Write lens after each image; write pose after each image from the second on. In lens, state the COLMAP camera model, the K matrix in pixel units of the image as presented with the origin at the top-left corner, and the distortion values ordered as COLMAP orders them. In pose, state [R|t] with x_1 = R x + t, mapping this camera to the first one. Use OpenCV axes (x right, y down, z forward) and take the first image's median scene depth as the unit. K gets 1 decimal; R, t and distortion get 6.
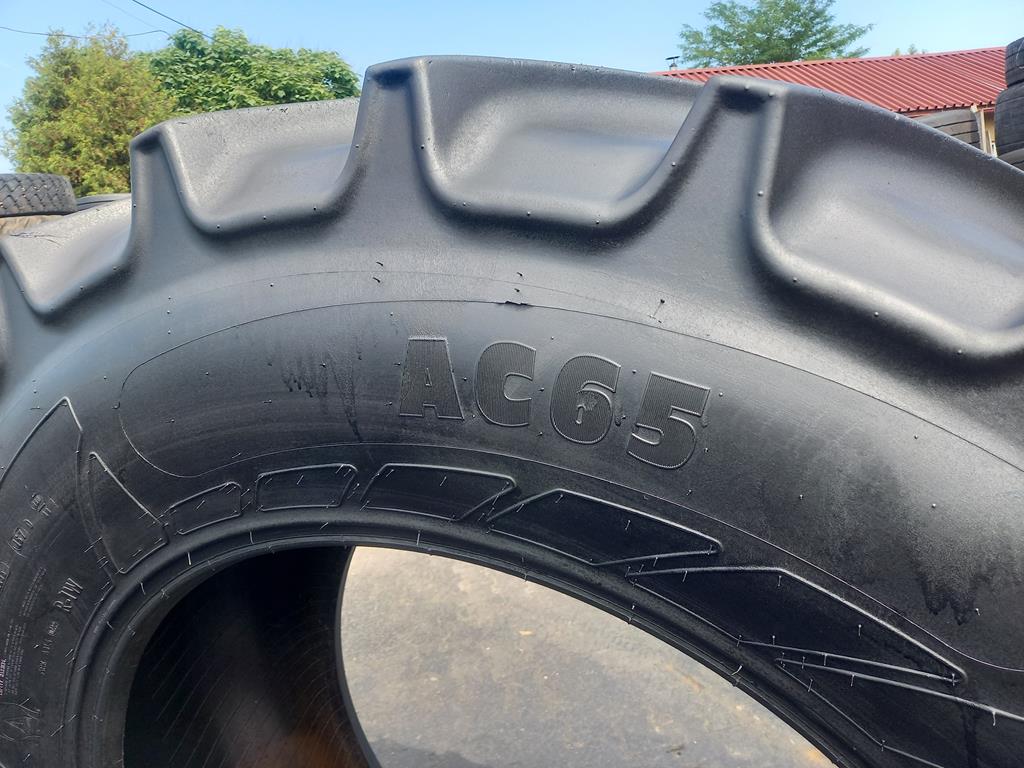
lens RADIAL K [[762.9, 0, 508.3], [0, 762.9, 385.3], [0, 0, 1]] dist [0.049319, -0.055861]
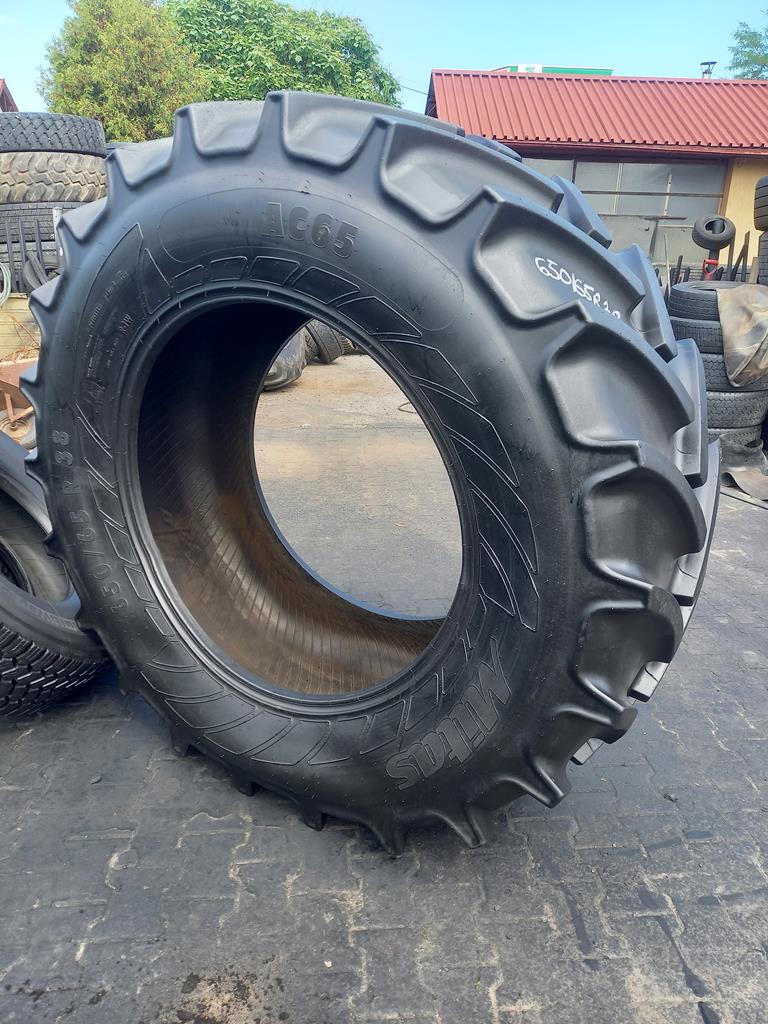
lens RADIAL K [[758.6, 0, 384.0], [0, 758.6, 512.0], [0, 0, 1]] dist [0.053821, -0.046781]
pose [[0.979327, 0.172003, -0.106457, 0.256572], [-0.153346, 0.974498, 0.163826, 0.170783], [0.131921, -0.144114, 0.980728, -0.601685]]
